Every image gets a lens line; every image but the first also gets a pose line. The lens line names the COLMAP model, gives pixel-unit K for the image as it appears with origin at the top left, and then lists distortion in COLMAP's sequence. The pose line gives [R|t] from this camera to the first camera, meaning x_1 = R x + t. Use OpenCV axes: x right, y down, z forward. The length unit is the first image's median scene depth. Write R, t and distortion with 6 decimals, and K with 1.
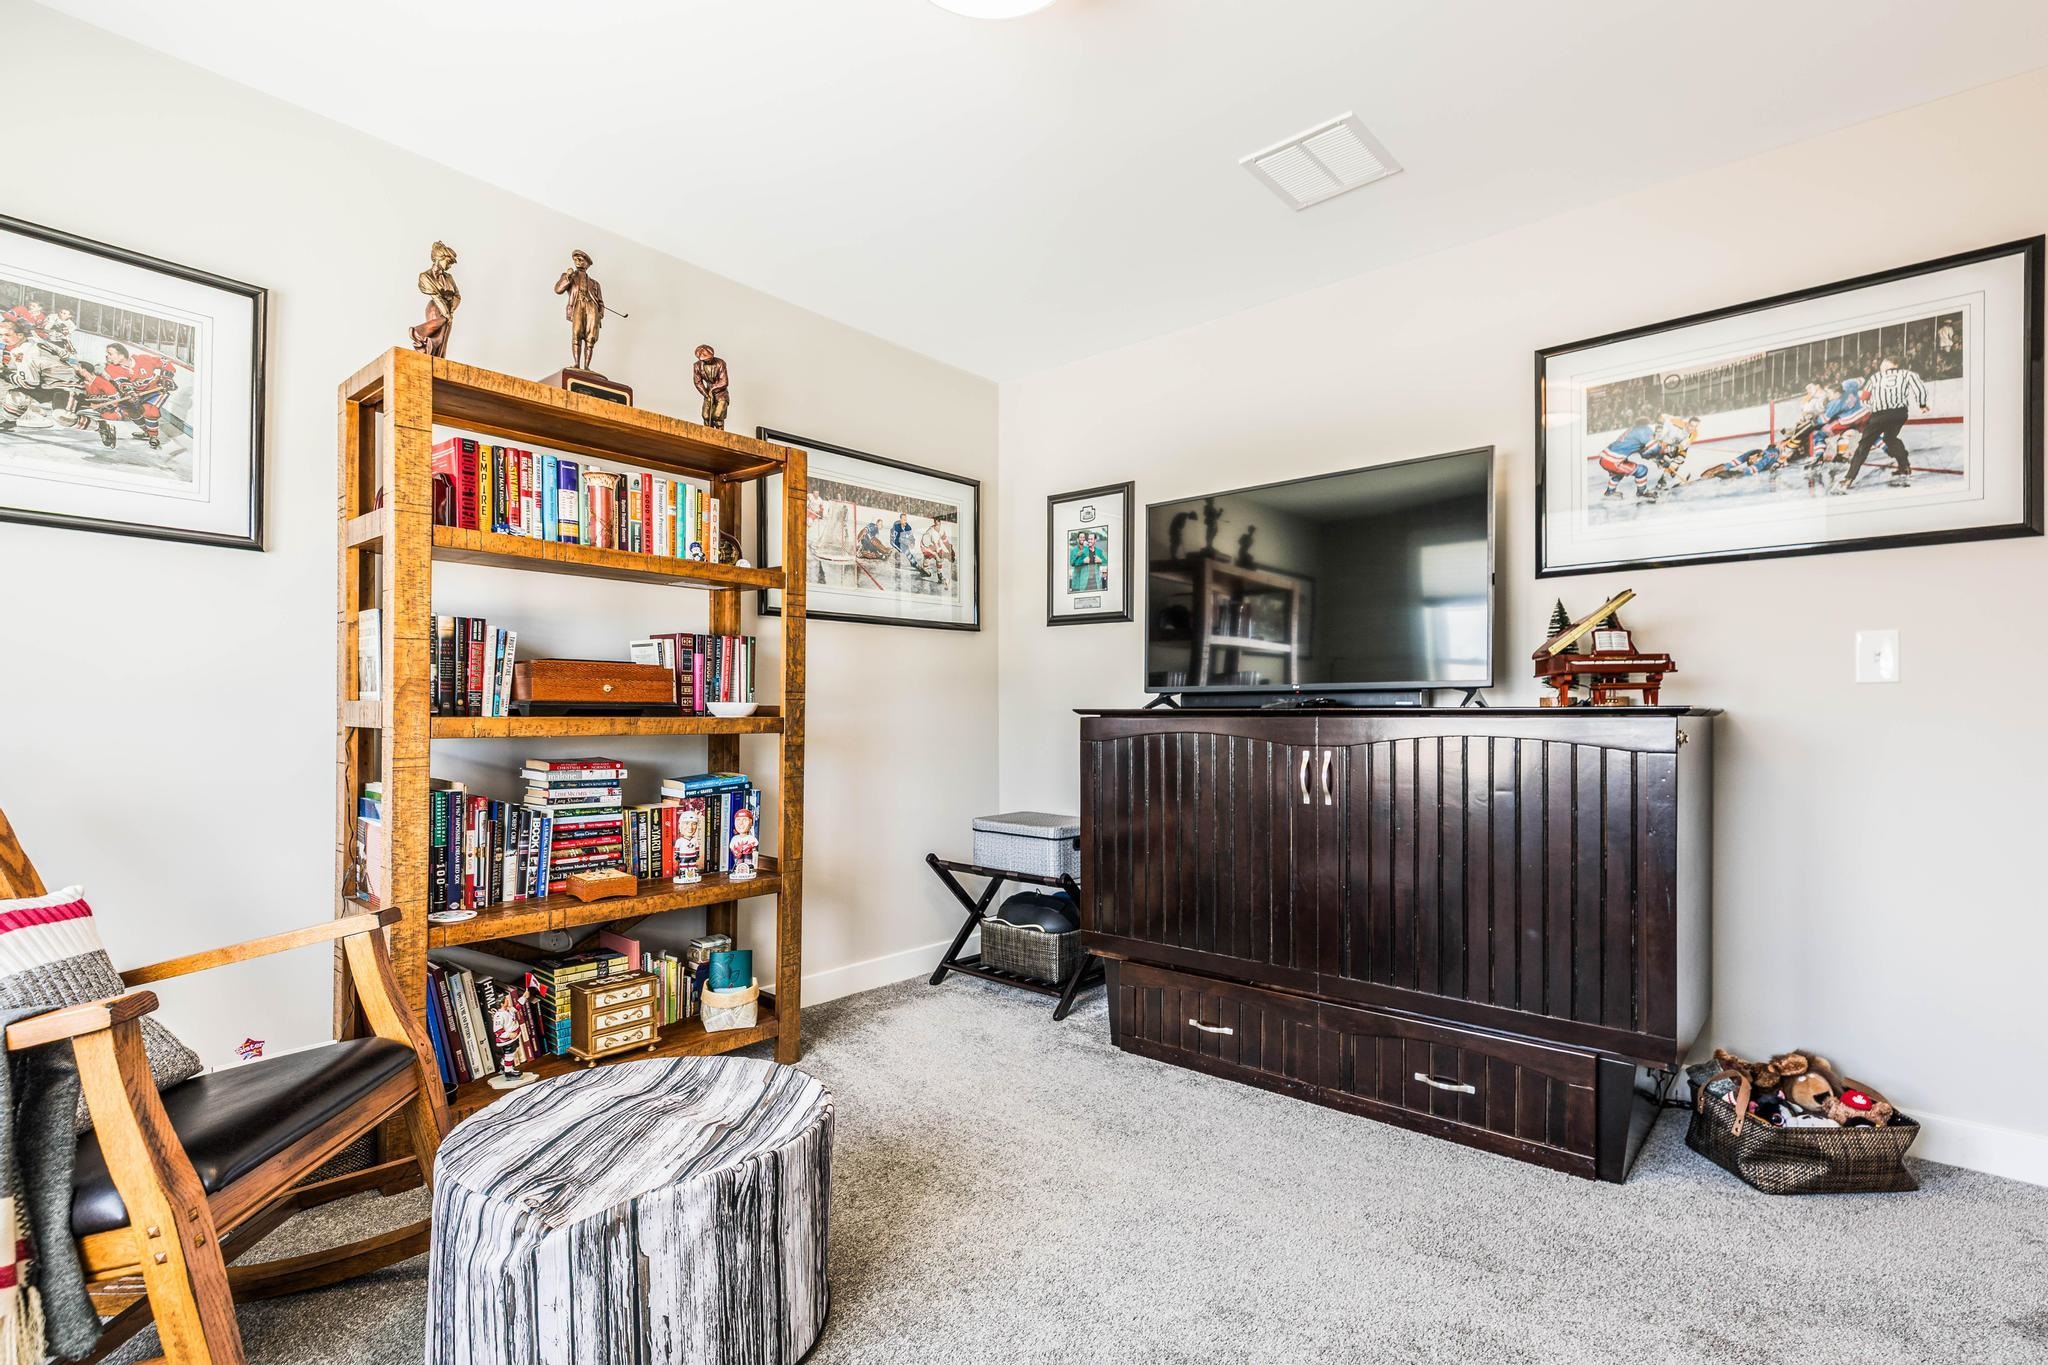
lens RADIAL K [[953.1, 0, 1040.2], [0, 953.1, 727.7], [0, 0, 1]] dist [0.000105, -0.000675]
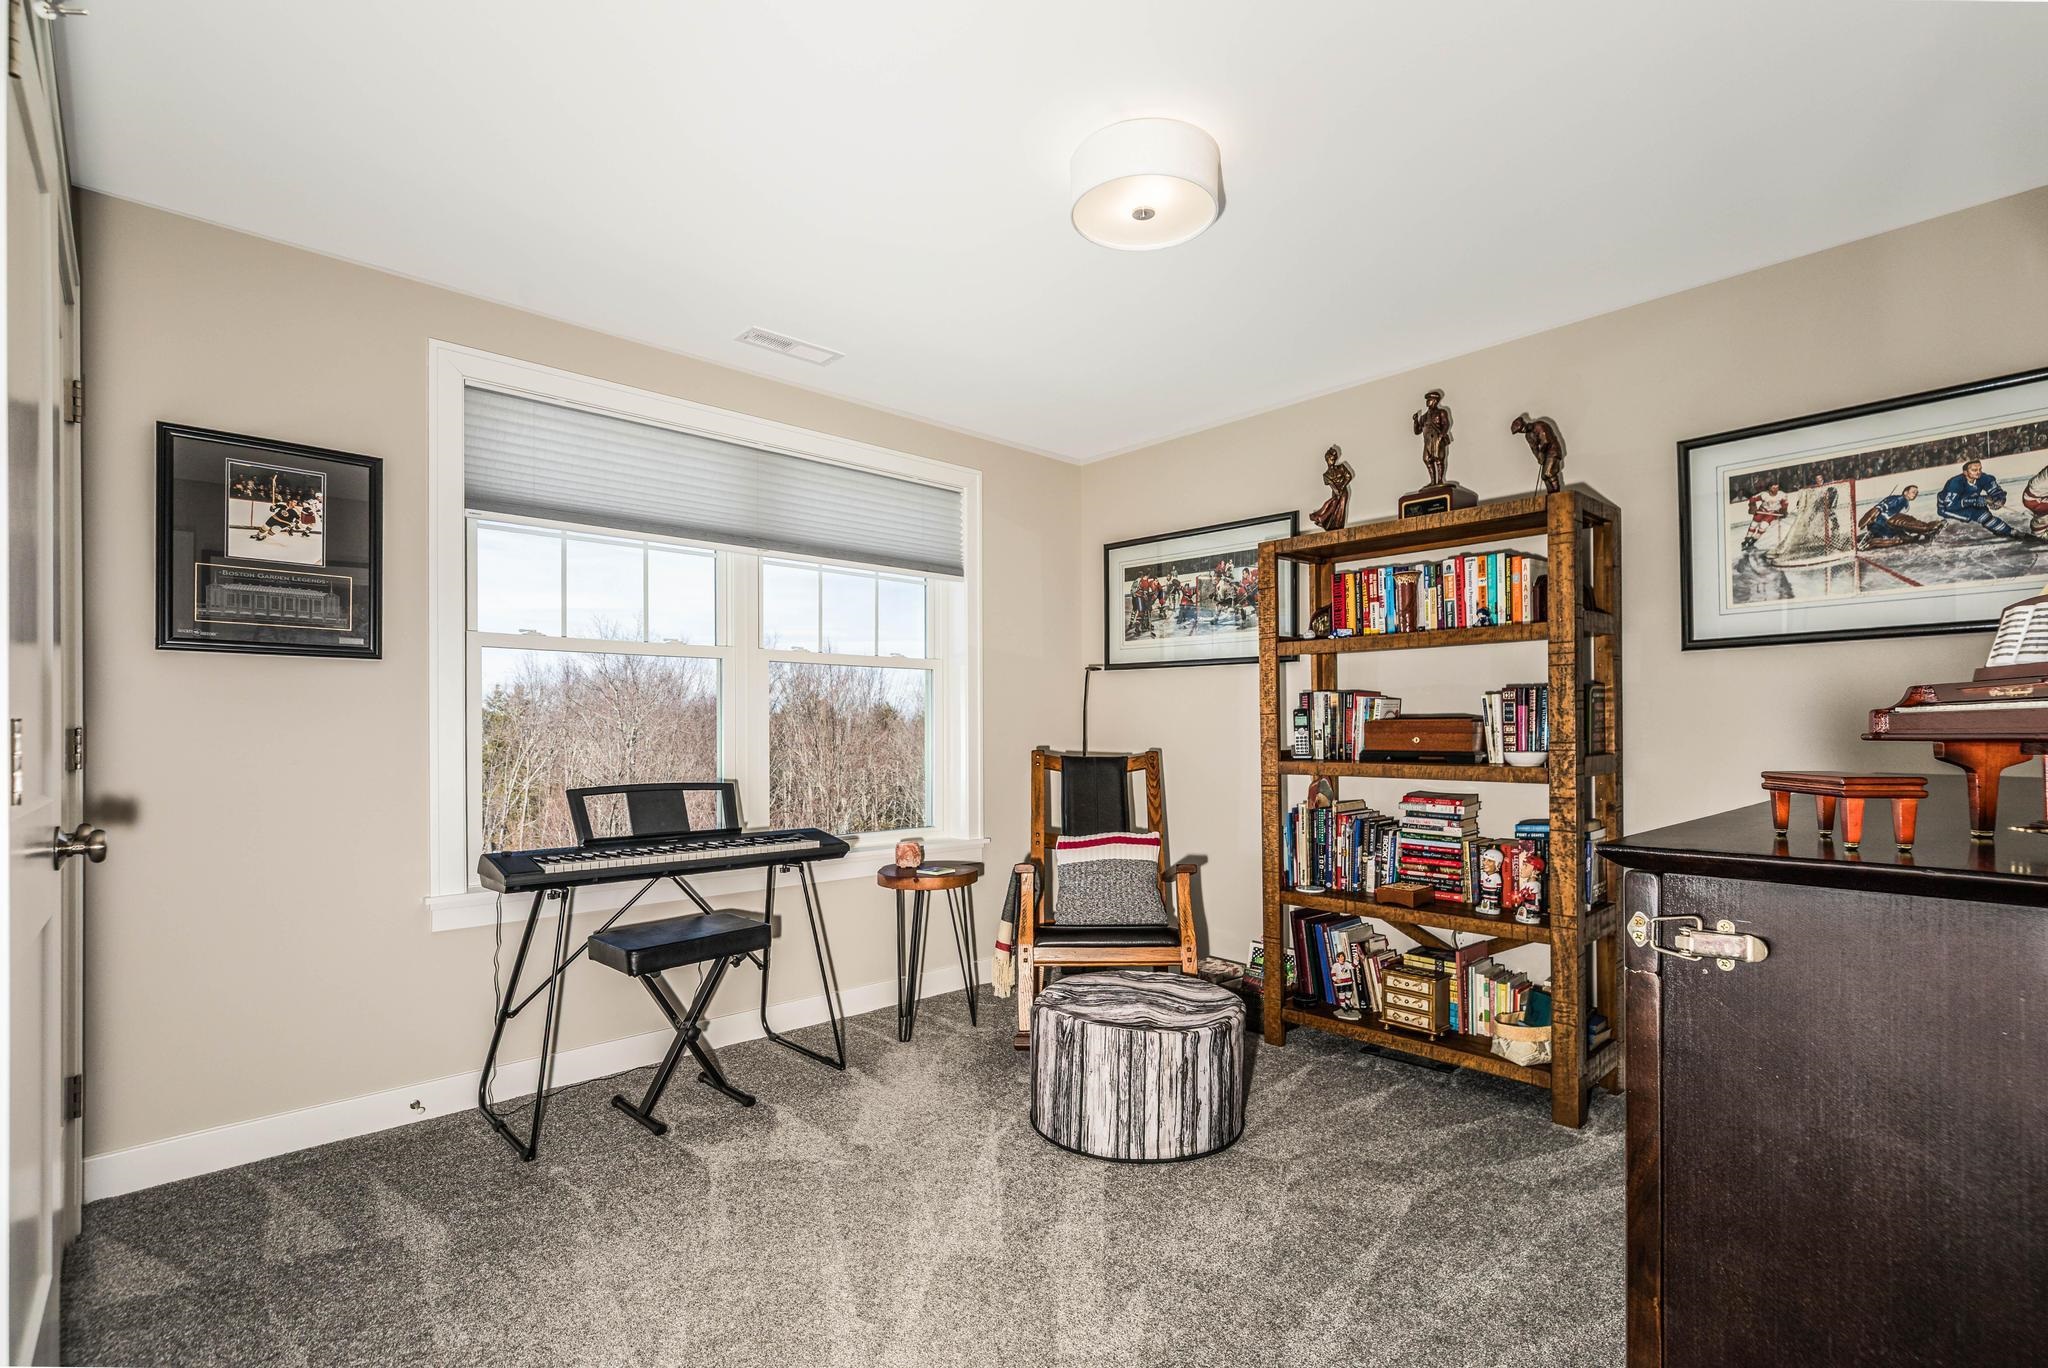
lens RADIAL K [[942.4, 0, 1035.9], [0, 942.4, 726.6], [0, 0, 1]] dist [0.000780, 0.000537]
pose [[-0.100522, -0.001979, -0.994933, 0.812025], [-0.004156, 0.999990, -0.001569, -0.053650], [0.994926, 0.003977, -0.100529, 0.603901]]
